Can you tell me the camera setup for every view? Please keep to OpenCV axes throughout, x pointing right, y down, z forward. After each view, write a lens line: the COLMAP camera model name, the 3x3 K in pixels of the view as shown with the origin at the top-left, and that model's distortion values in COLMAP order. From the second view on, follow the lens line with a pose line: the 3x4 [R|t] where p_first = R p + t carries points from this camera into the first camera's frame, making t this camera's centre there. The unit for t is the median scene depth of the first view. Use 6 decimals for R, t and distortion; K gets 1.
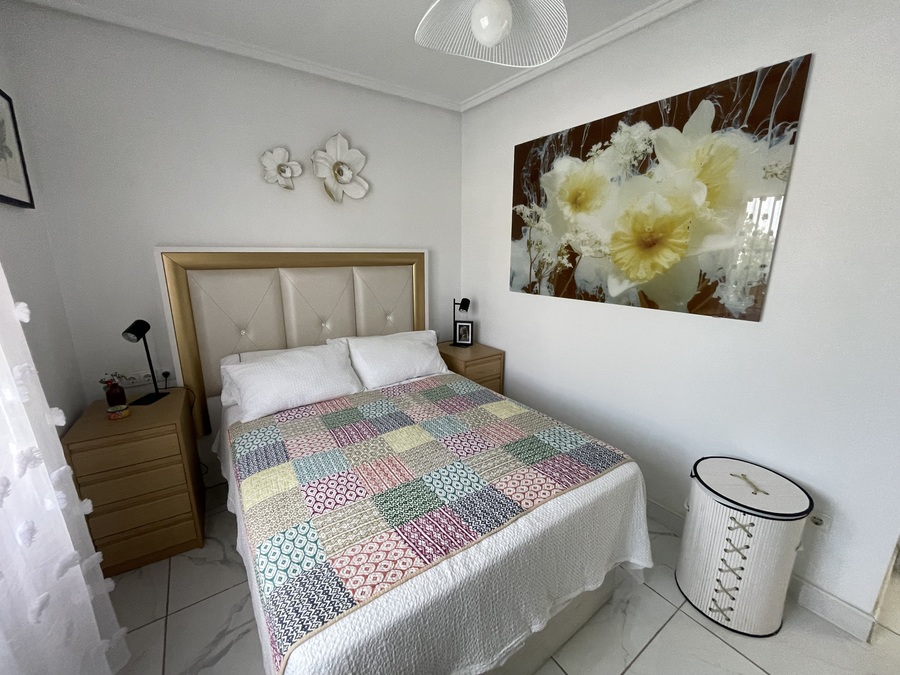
lens RADIAL K [[365.2, 0, 448.4], [0, 365.2, 337.8], [0, 0, 1]] dist [-0.003280, 0.000396]
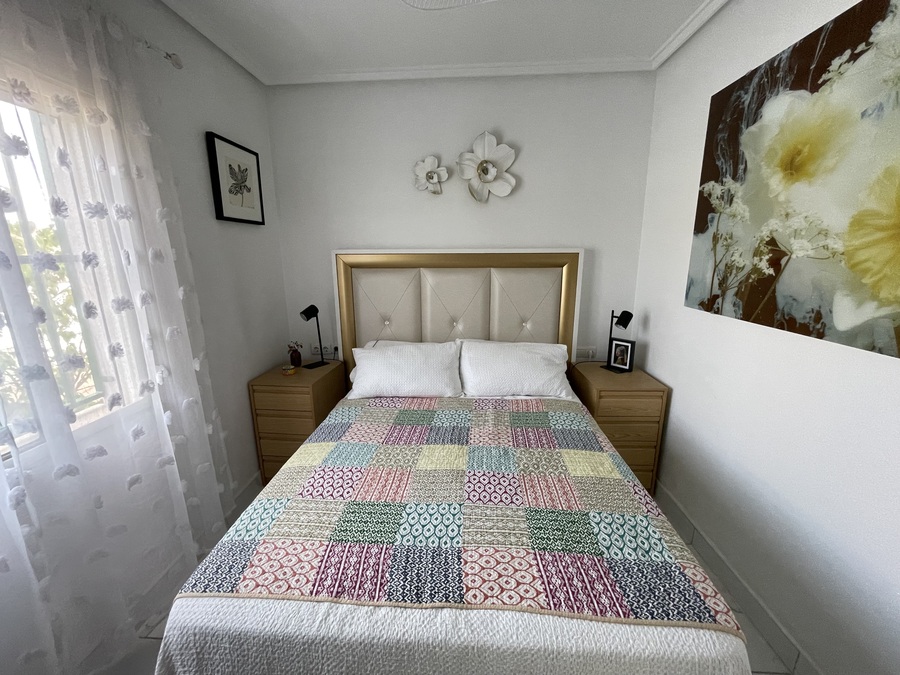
lens RADIAL K [[365.2, 0, 448.4], [0, 365.2, 337.8], [0, 0, 1]] dist [-0.003280, 0.000396]
pose [[0.788277, 0.131636, -0.601075, 0.295174], [-0.134531, 0.990086, 0.040400, -0.041647], [0.600434, 0.049017, 0.798171, 0.198813]]
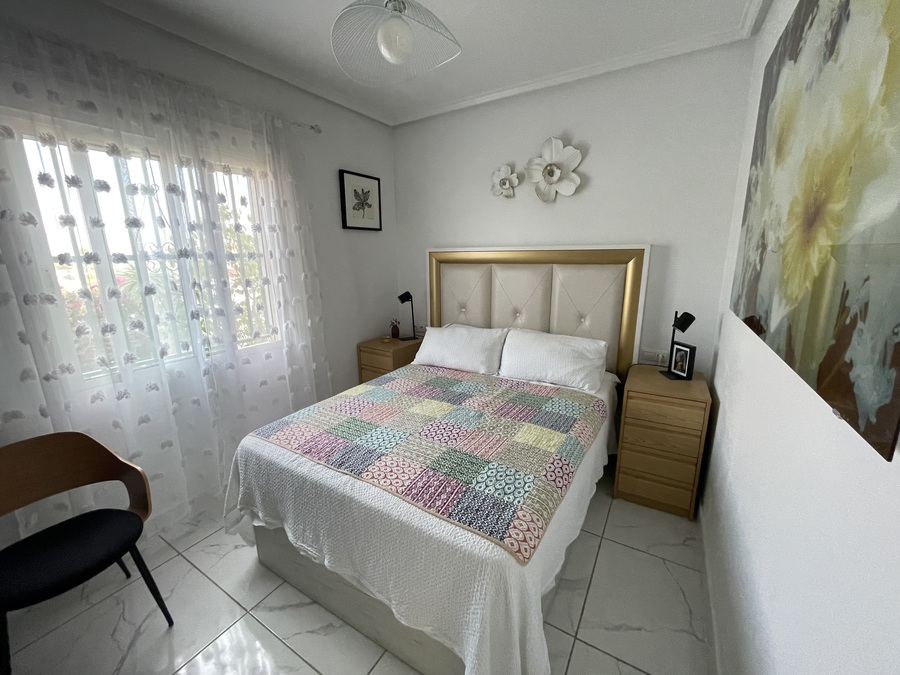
lens RADIAL K [[365.2, 0, 448.4], [0, 365.2, 337.8], [0, 0, 1]] dist [-0.003280, 0.000396]
pose [[0.404941, 0.198112, -0.892622, 0.663662], [-0.199182, 0.971912, 0.125351, -0.074642], [0.892384, 0.127035, 0.433027, 0.374890]]
